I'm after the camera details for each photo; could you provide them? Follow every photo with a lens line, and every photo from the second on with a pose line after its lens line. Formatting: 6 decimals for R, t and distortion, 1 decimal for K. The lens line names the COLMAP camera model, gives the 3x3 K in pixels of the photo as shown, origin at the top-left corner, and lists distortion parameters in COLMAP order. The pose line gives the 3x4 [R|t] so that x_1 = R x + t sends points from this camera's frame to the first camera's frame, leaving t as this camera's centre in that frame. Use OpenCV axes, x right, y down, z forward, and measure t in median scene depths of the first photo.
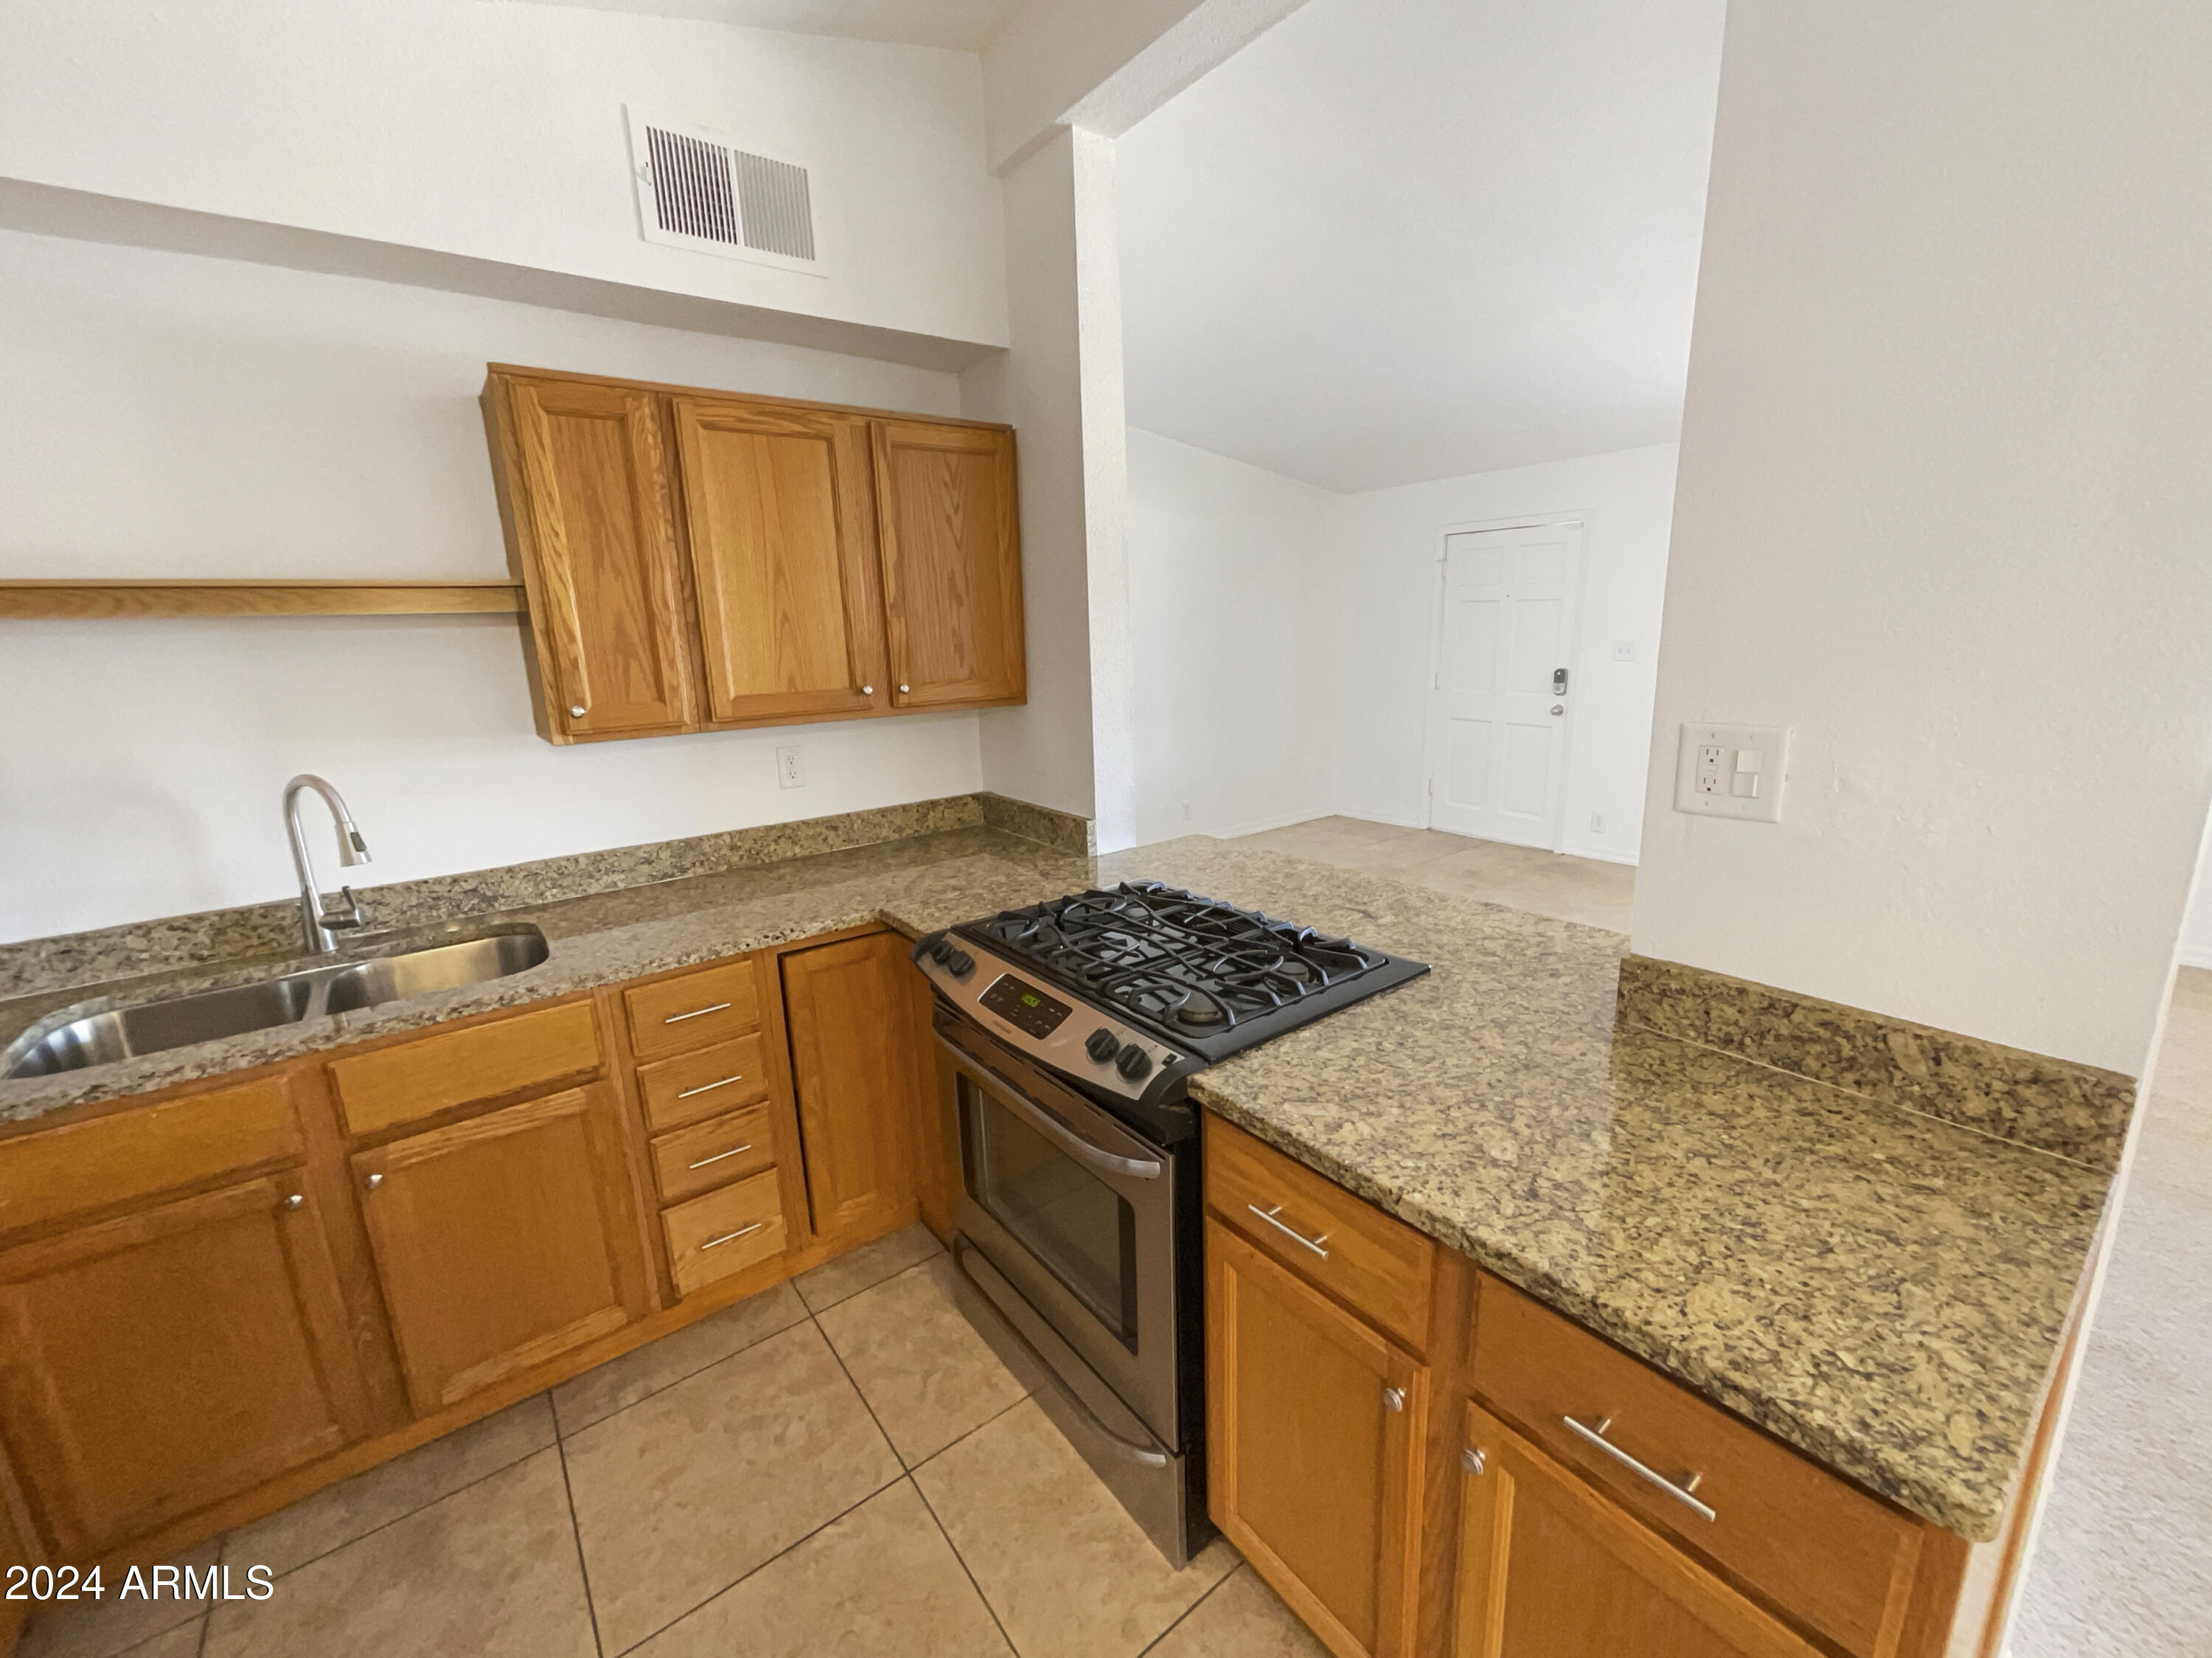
lens RADIAL K [[900.8, 0, 1105.6], [0, 900.8, 824.3], [0, 0, 1]] dist [-0.004290, 0.001085]
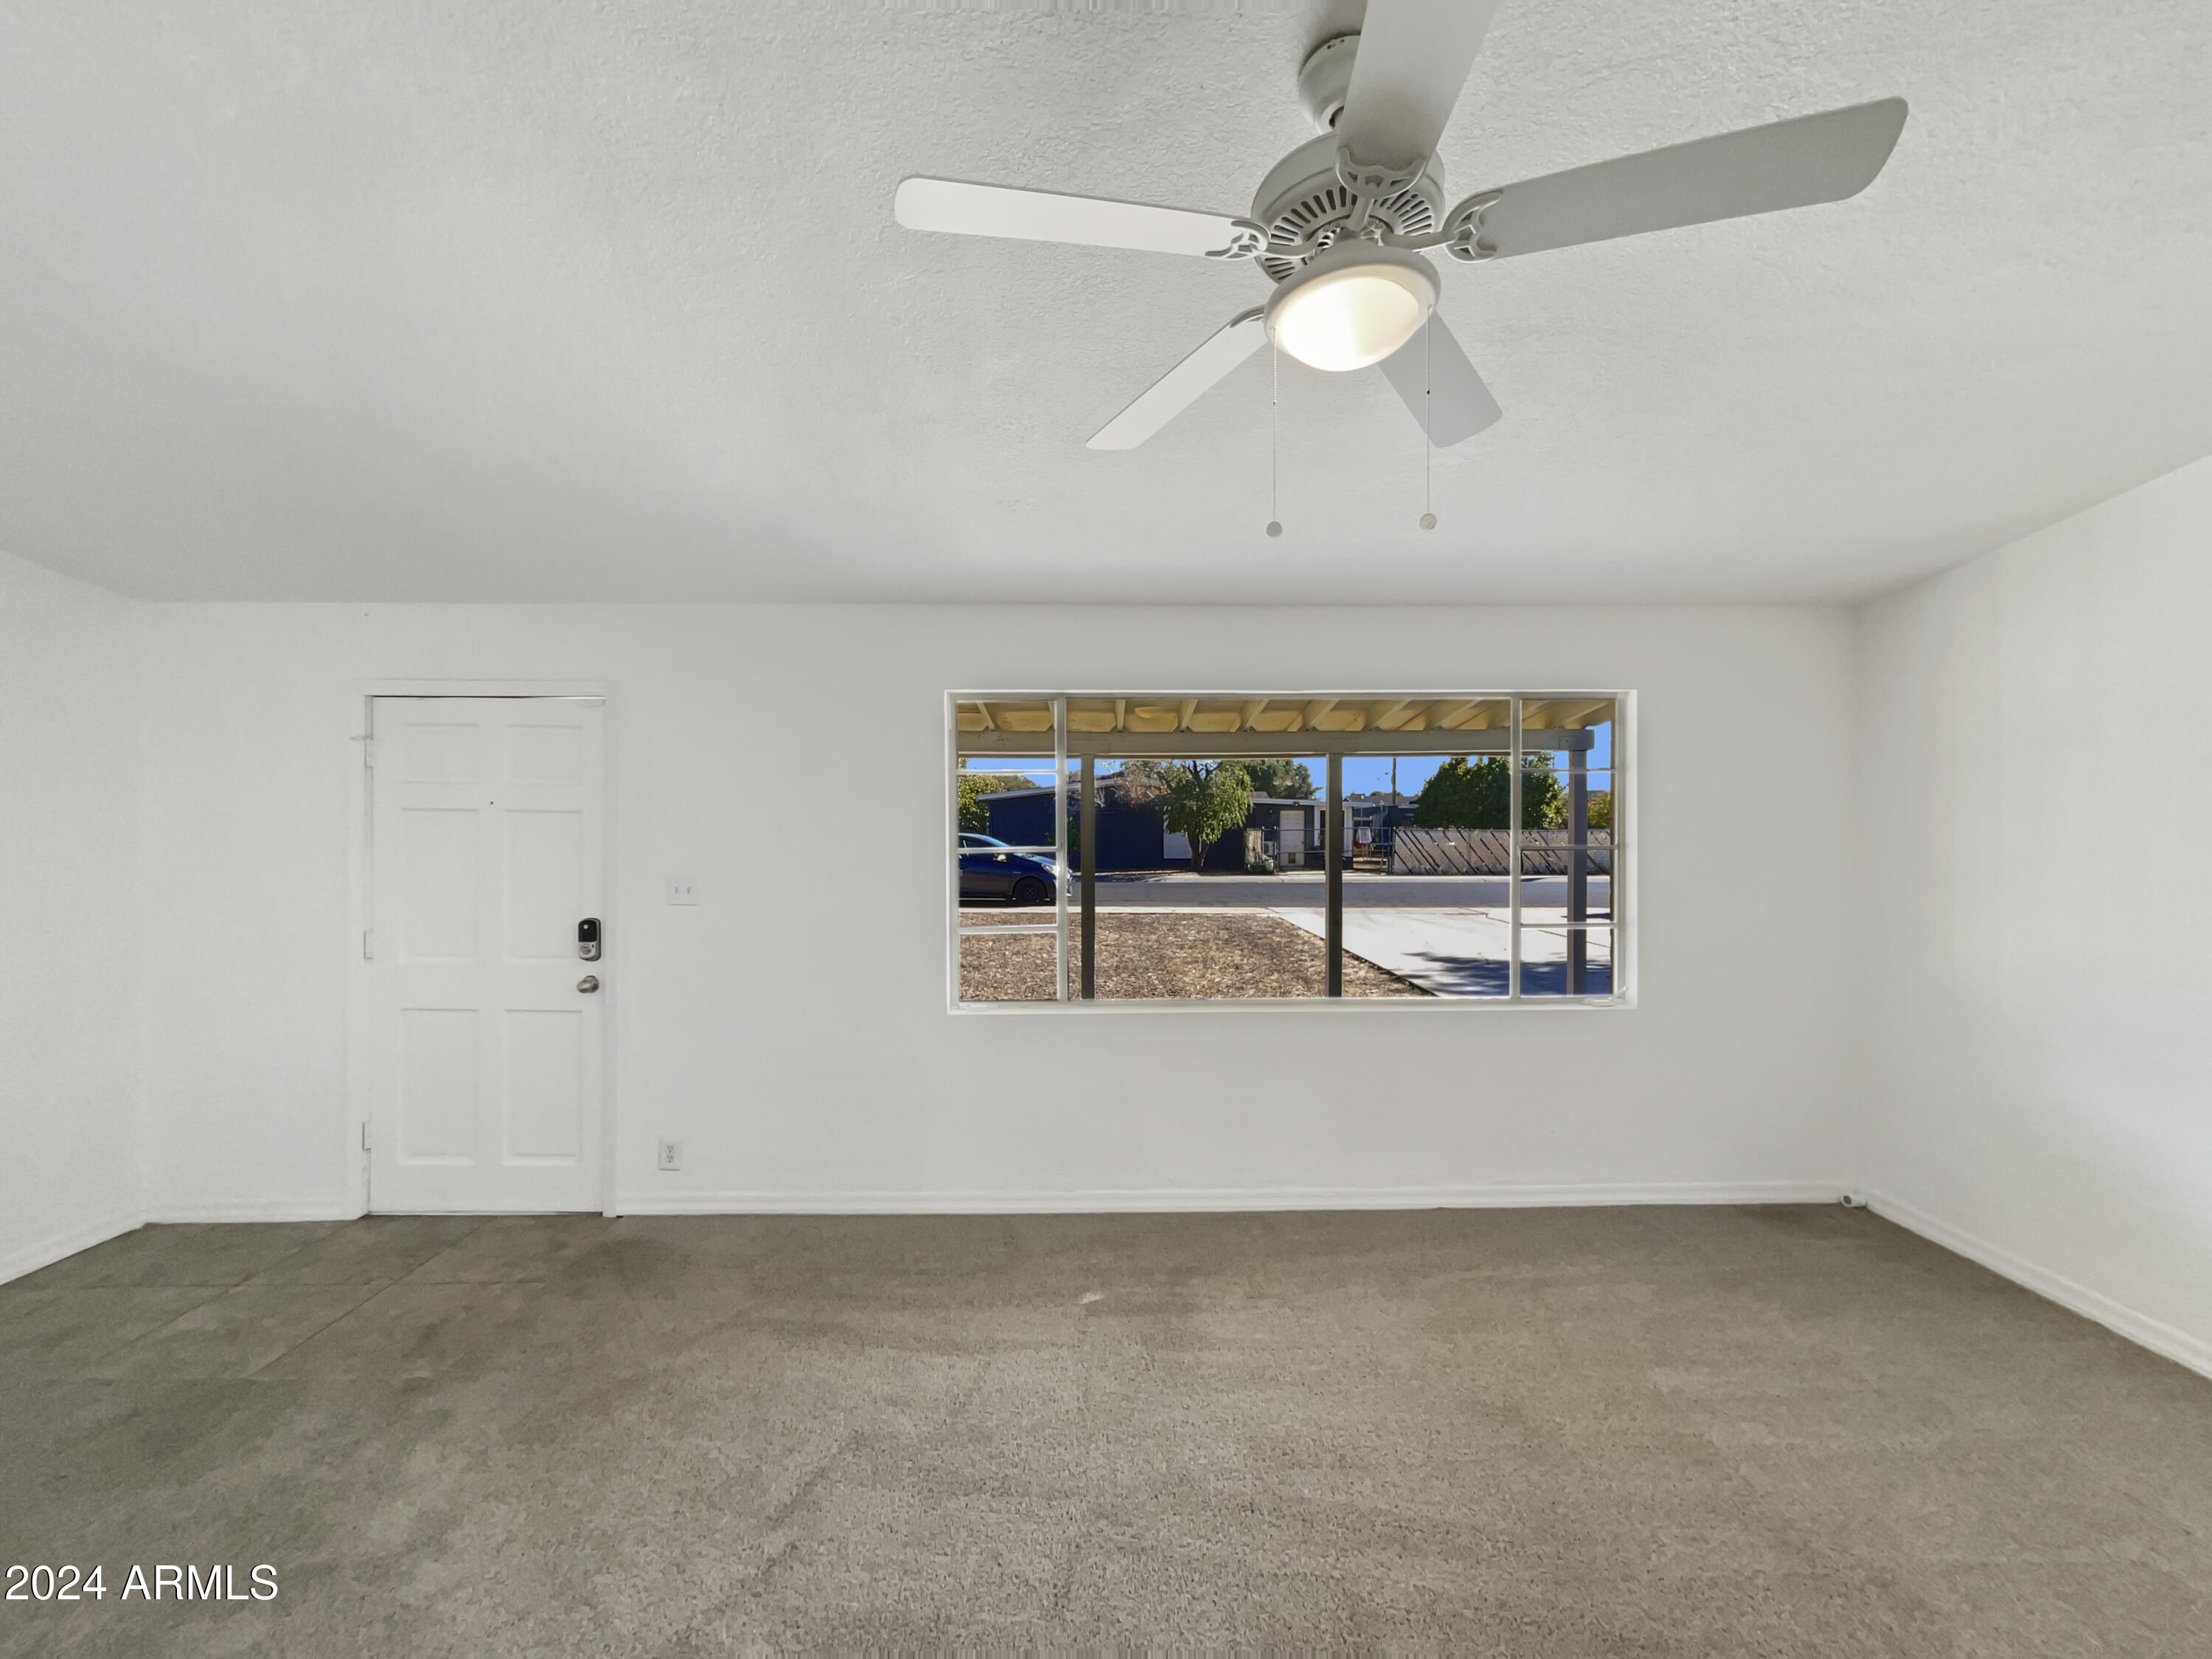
lens RADIAL K [[900.7, 0, 1120.3], [0, 900.7, 828.2], [0, 0, 1]] dist [-0.004290, 0.001085]
pose [[0.582208, 0.024912, 0.812658, 0.205471], [0.160618, 0.976308, -0.144999, -0.082309], [-0.797017, 0.214947, 0.564413, 0.328641]]
